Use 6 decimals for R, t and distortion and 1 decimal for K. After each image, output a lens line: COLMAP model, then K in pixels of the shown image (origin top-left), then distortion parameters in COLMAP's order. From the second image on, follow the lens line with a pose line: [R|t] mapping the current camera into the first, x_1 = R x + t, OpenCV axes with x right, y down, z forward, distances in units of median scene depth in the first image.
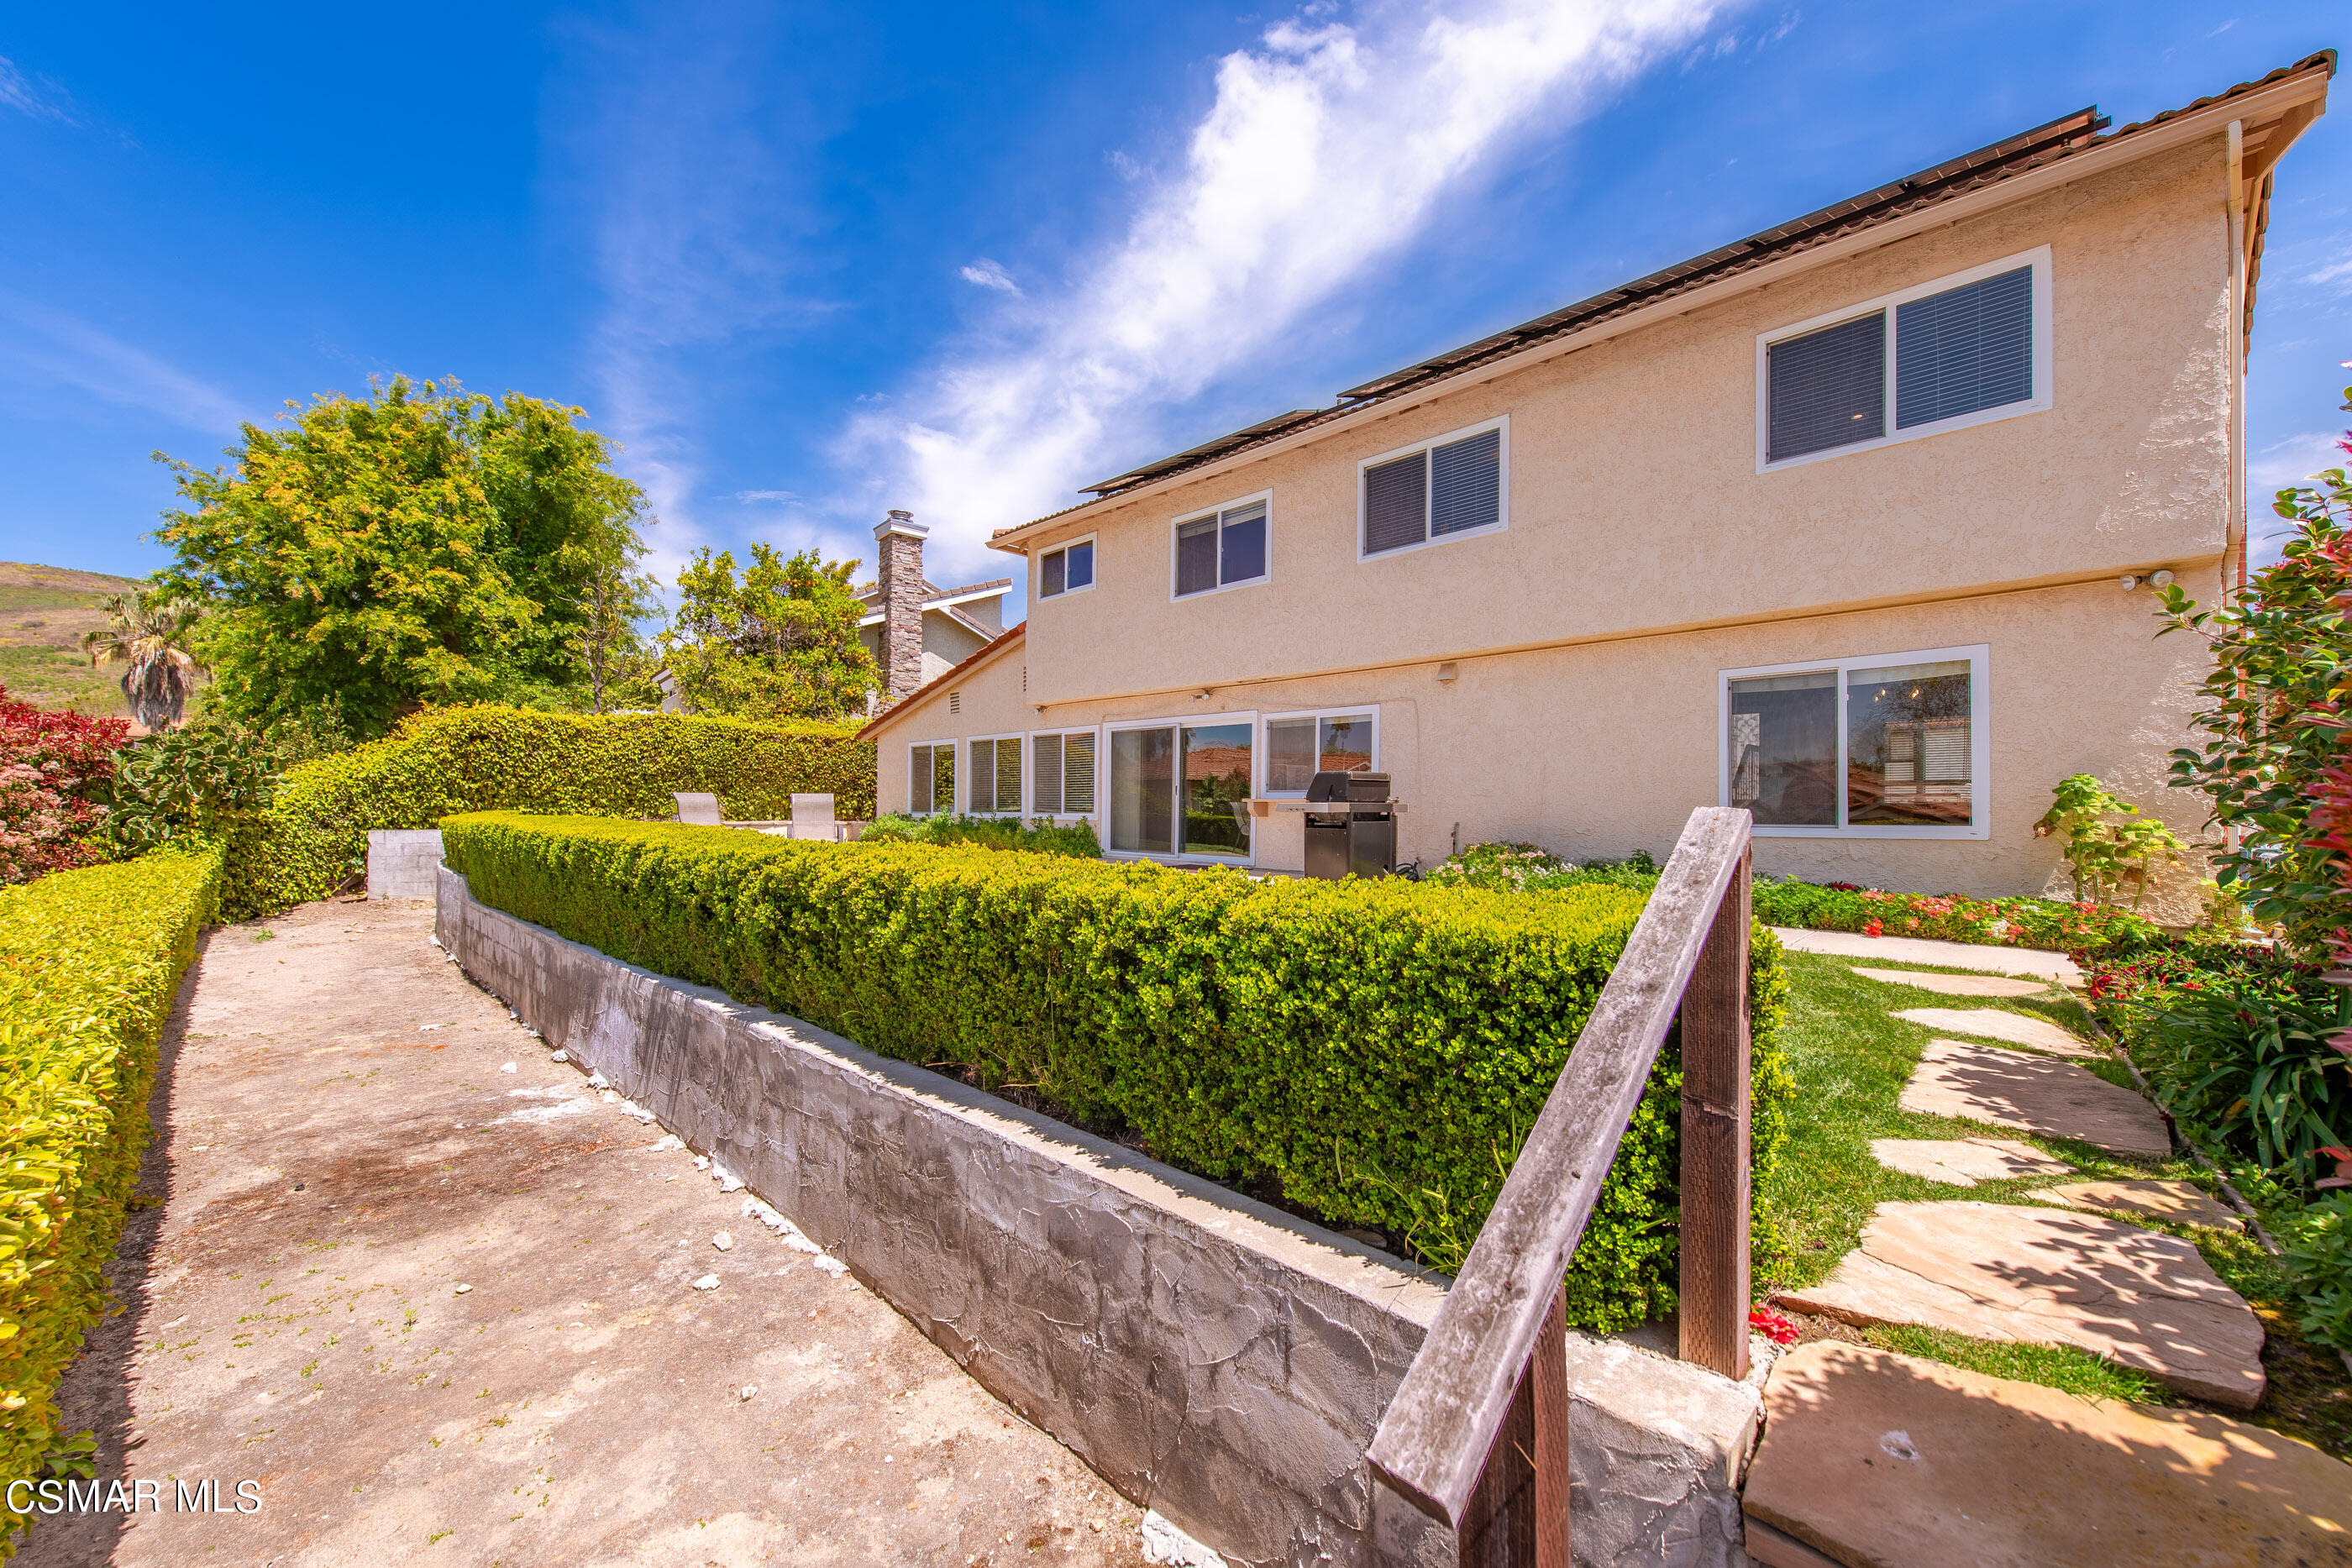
lens RADIAL K [[929.9, 0, 1181.9], [0, 929.9, 802.2], [0, 0, 1]] dist [-0.000549, -0.000368]
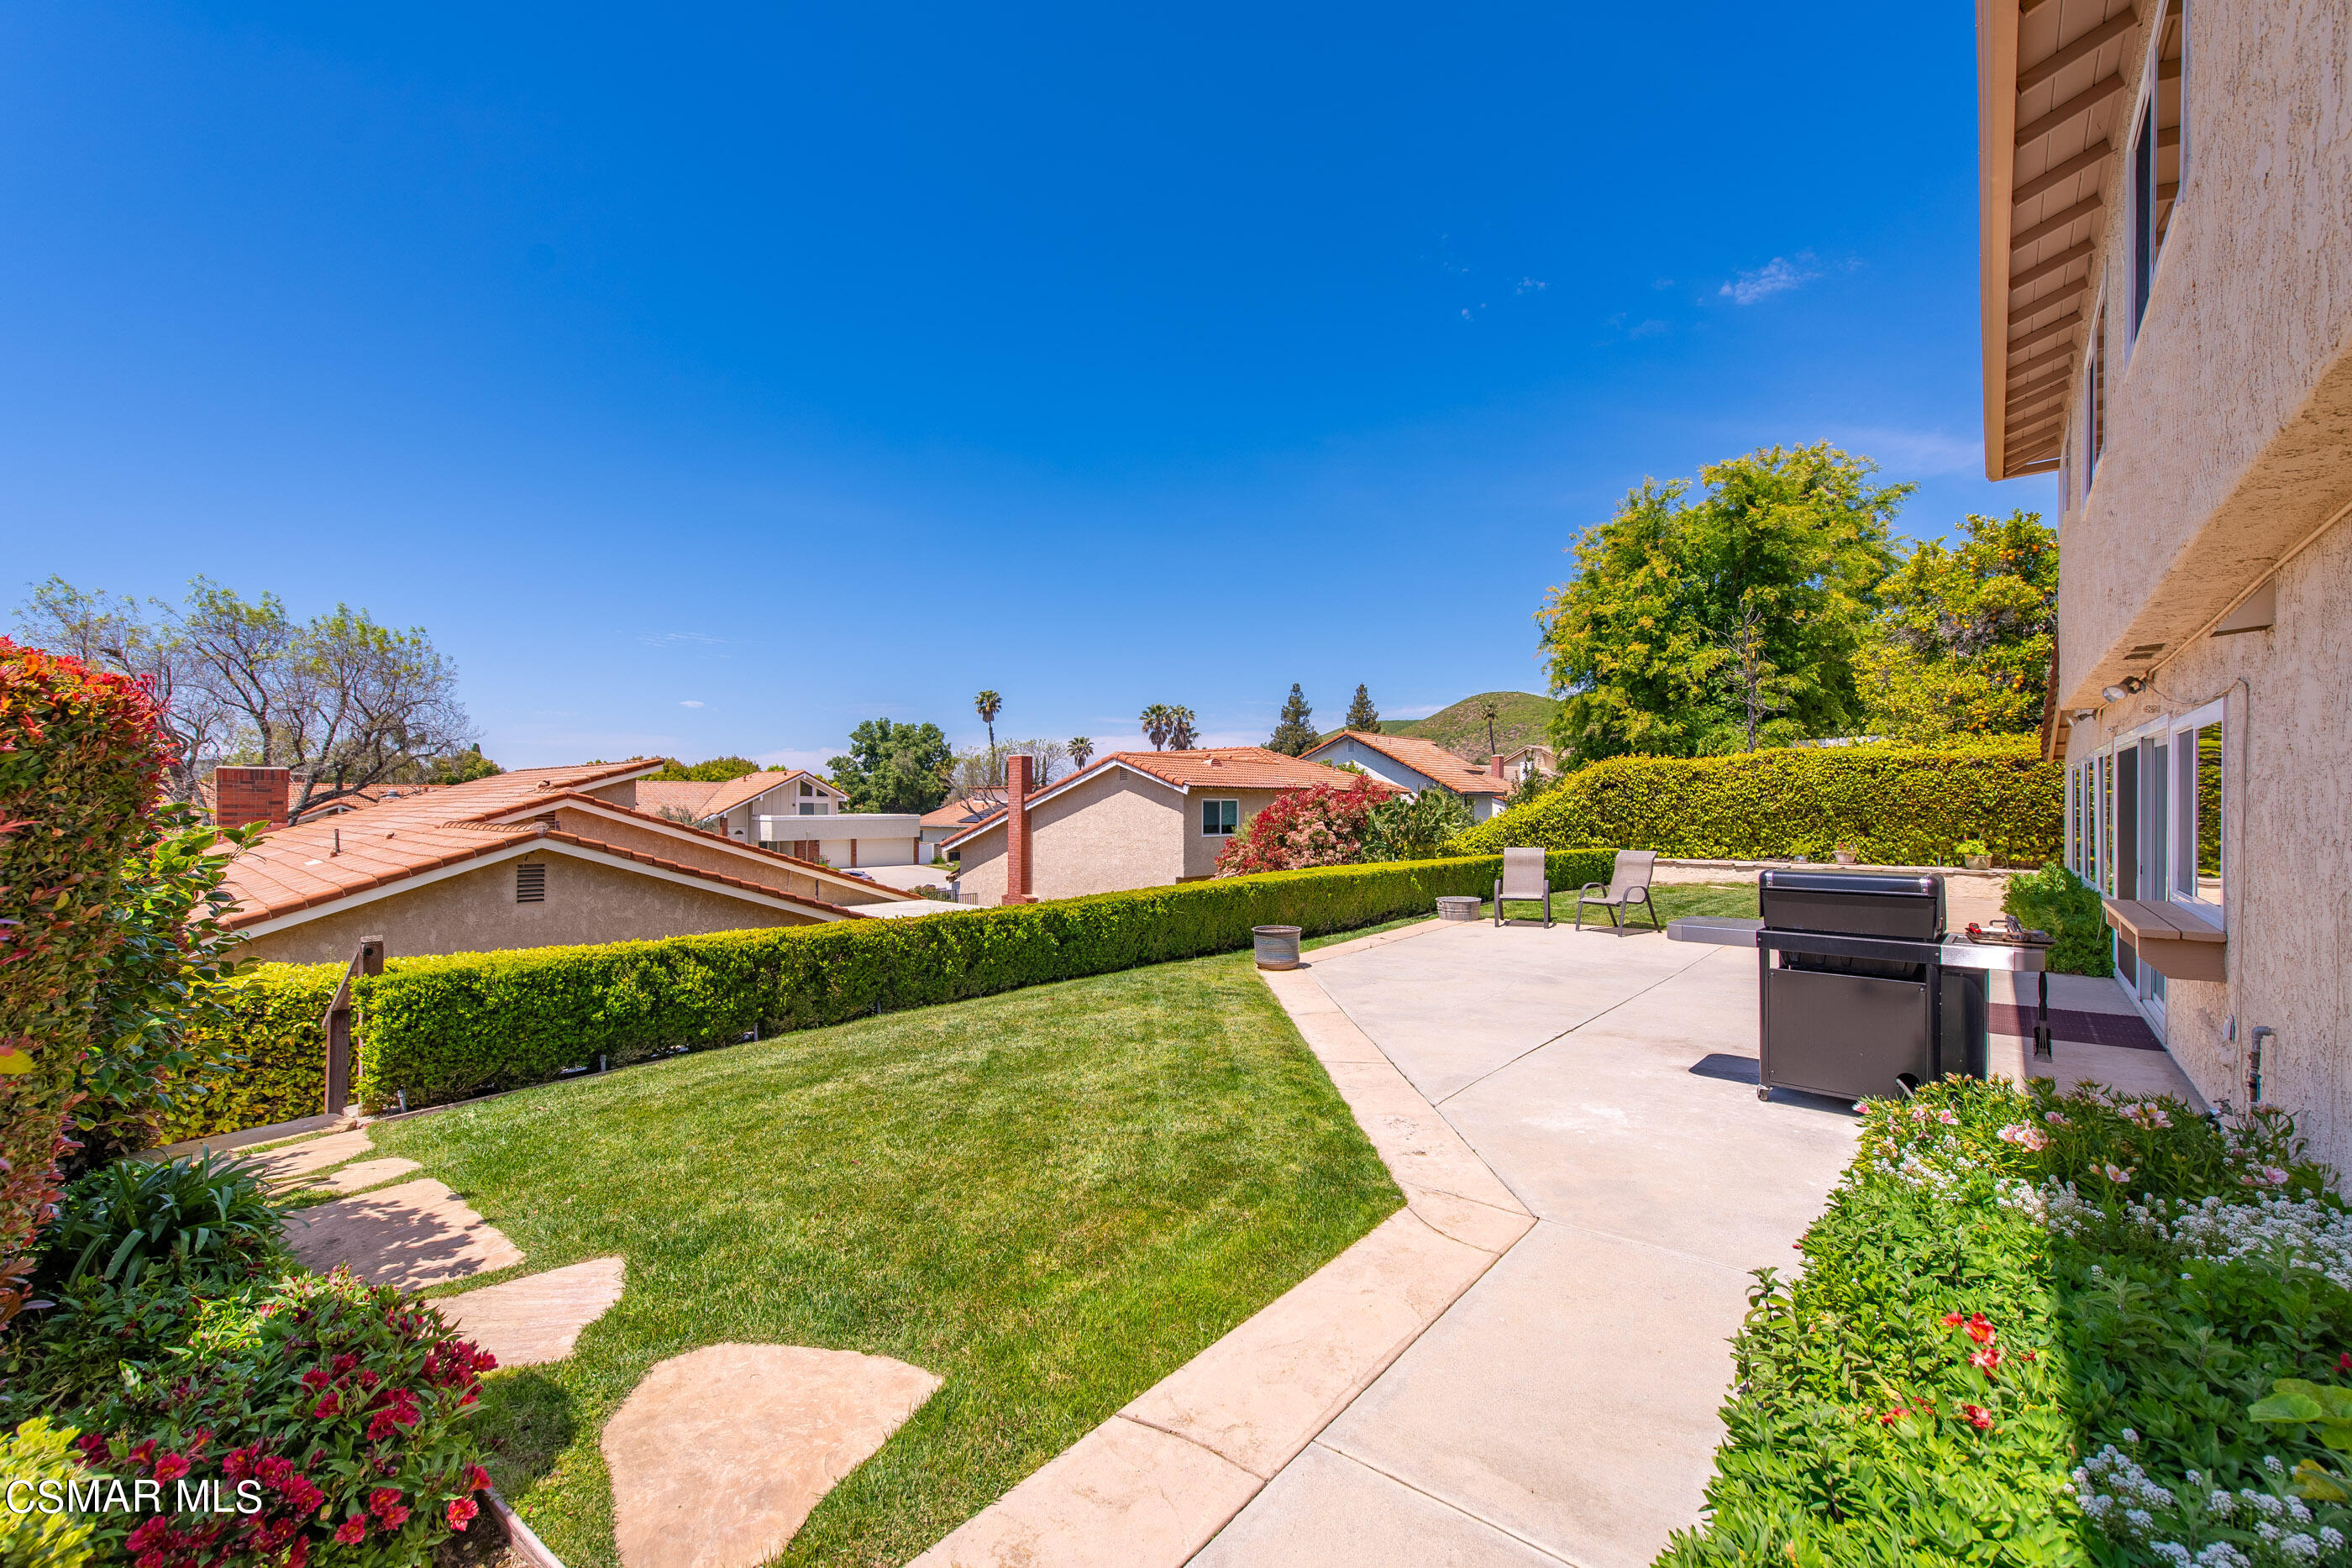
lens RADIAL K [[929.9, 0, 1181.9], [0, 929.9, 802.2], [0, 0, 1]] dist [-0.000549, -0.000368]
pose [[0.073362, -0.011594, -0.997238, 0.370901], [0.005140, 0.999924, -0.011247, -0.035352], [0.997292, -0.004301, 0.073416, 0.333018]]
